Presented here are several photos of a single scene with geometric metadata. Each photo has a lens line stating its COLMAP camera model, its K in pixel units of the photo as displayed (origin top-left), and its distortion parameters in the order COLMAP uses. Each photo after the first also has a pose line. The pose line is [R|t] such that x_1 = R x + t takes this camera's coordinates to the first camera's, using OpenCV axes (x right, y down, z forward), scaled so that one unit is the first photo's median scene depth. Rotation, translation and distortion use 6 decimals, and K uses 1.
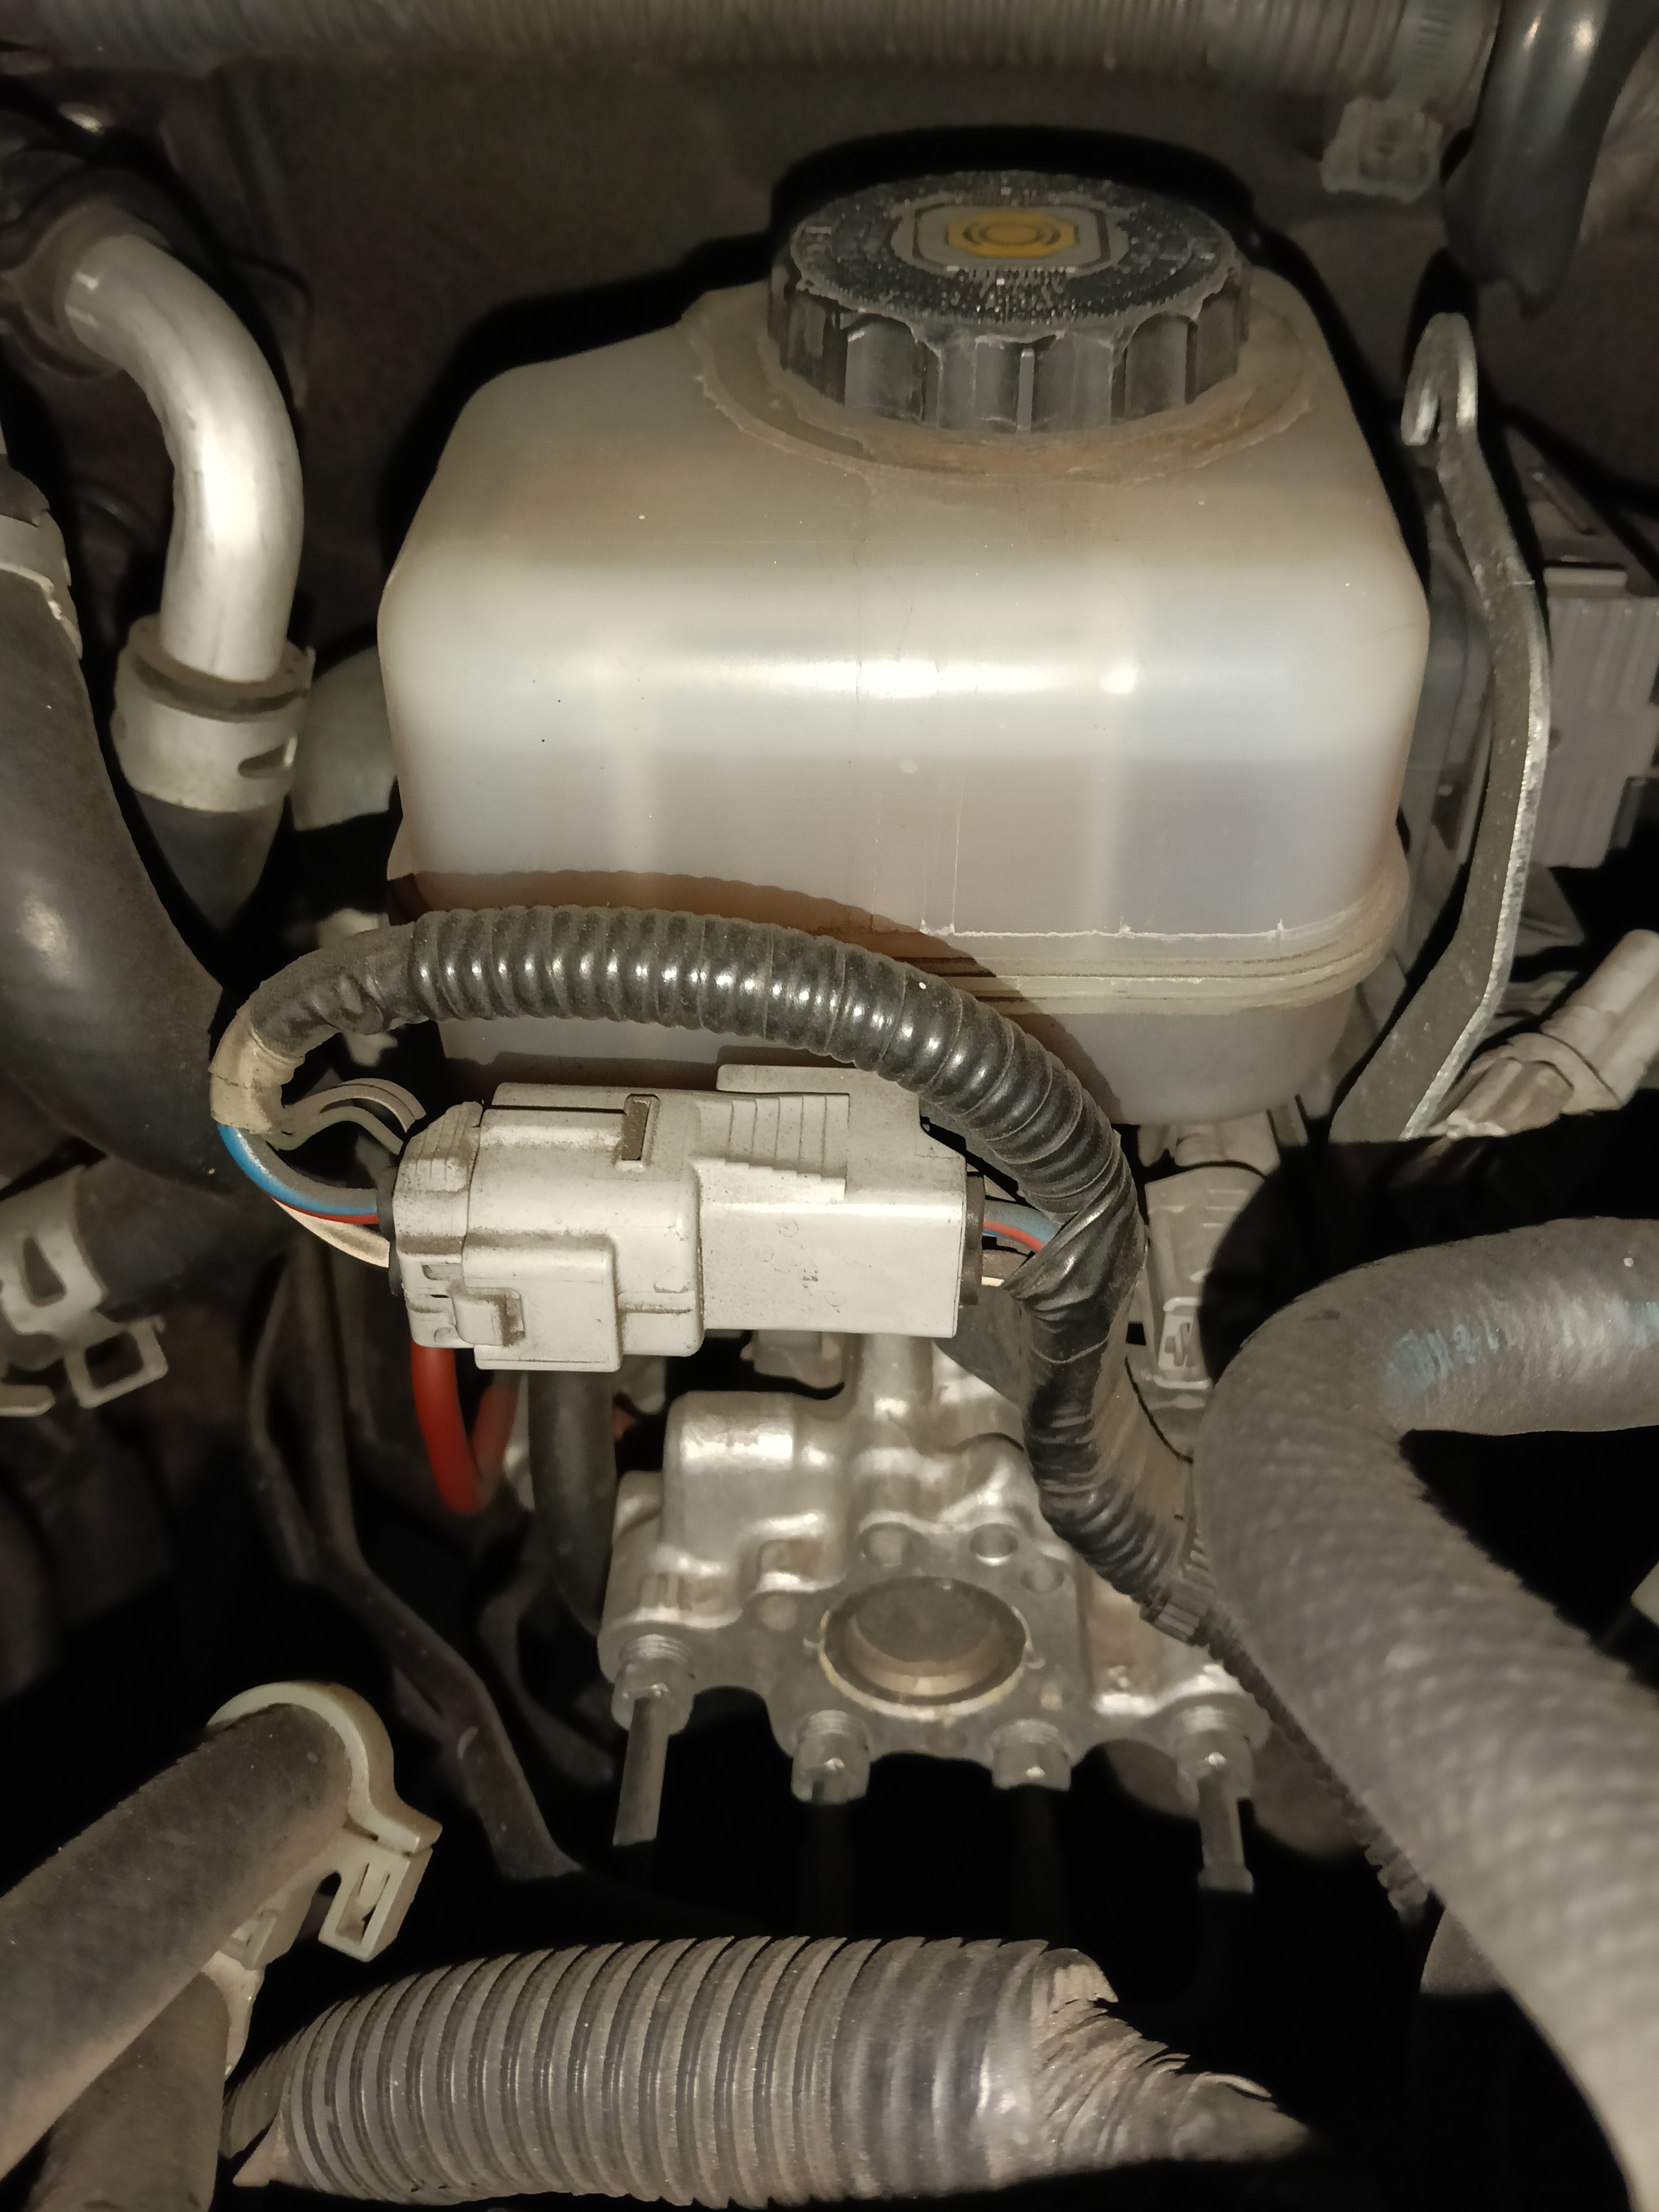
lens RADIAL K [[1988.1, 0, 829.5], [0, 1988.1, 1106.0], [0, 0, 1]] dist [0.107718, -0.347000]
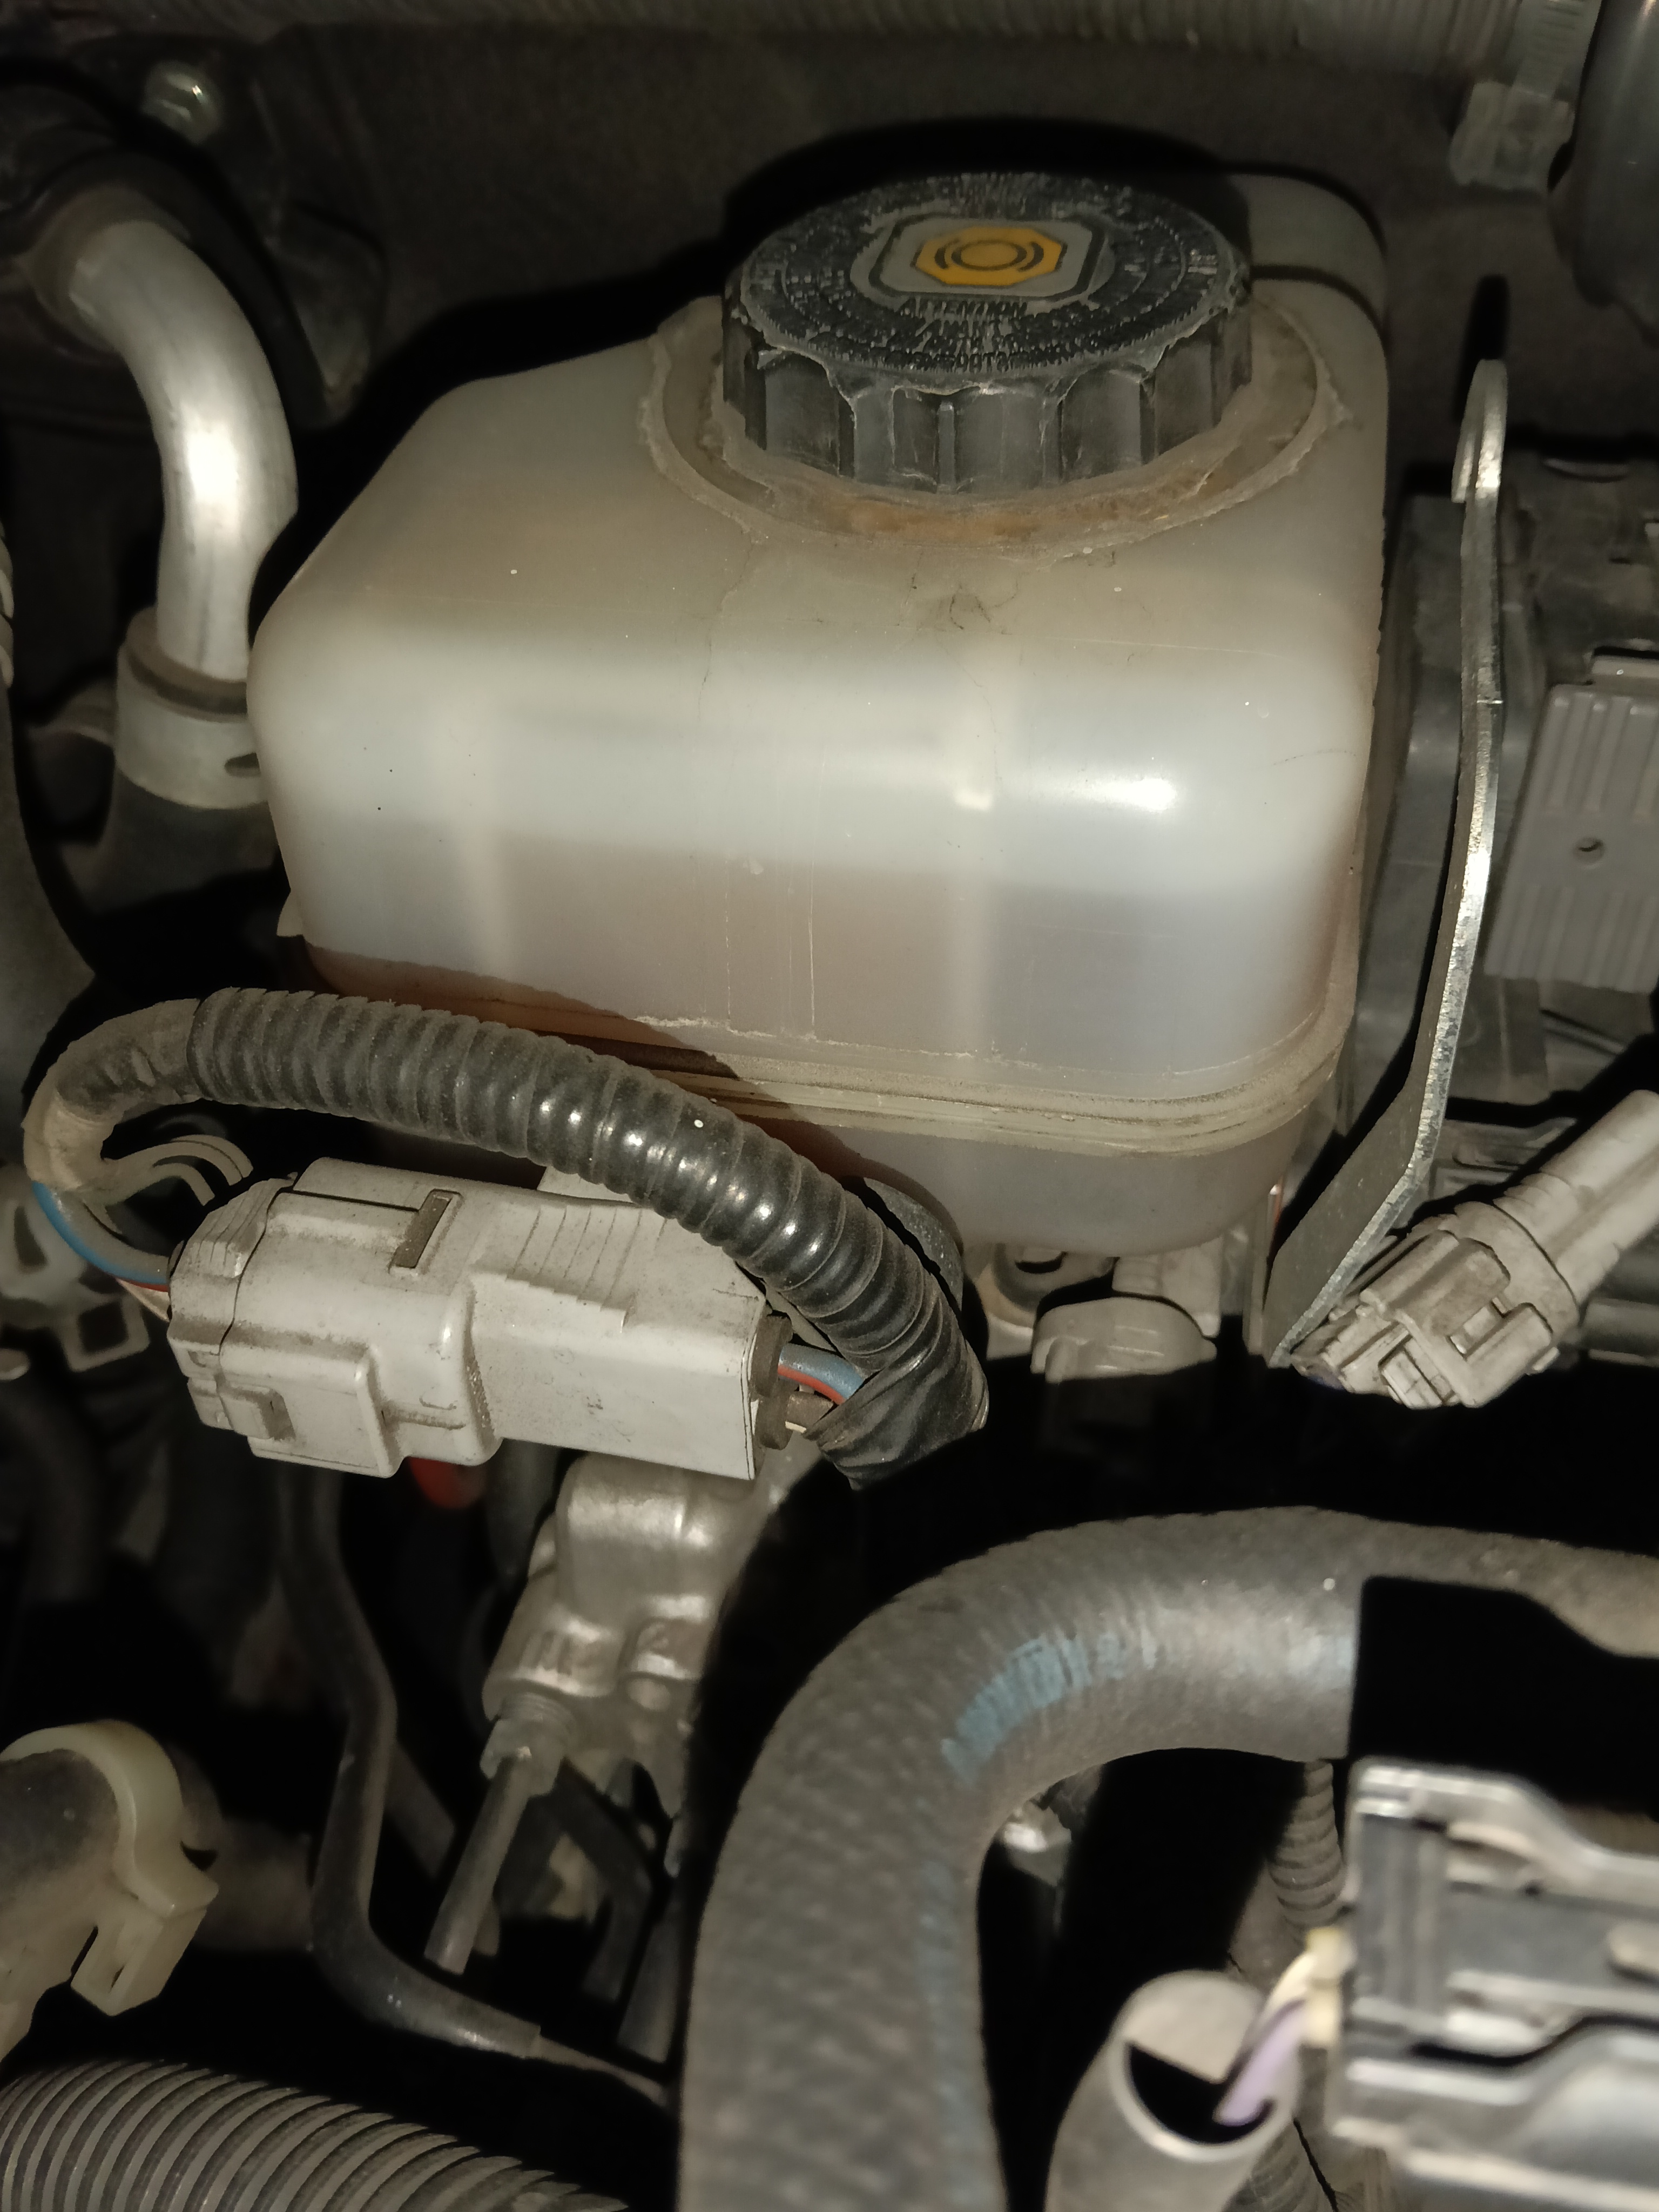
lens RADIAL K [[1991.9, 0, 813.6], [0, 1991.9, 1093.4], [0, 0, 1]] dist [0.113711, -0.376278]
pose [[0.978495, 0.099375, -0.180756, 0.228859], [-0.089201, 0.993981, 0.063594, -0.119498], [0.185988, -0.046103, 0.981470, 0.089873]]
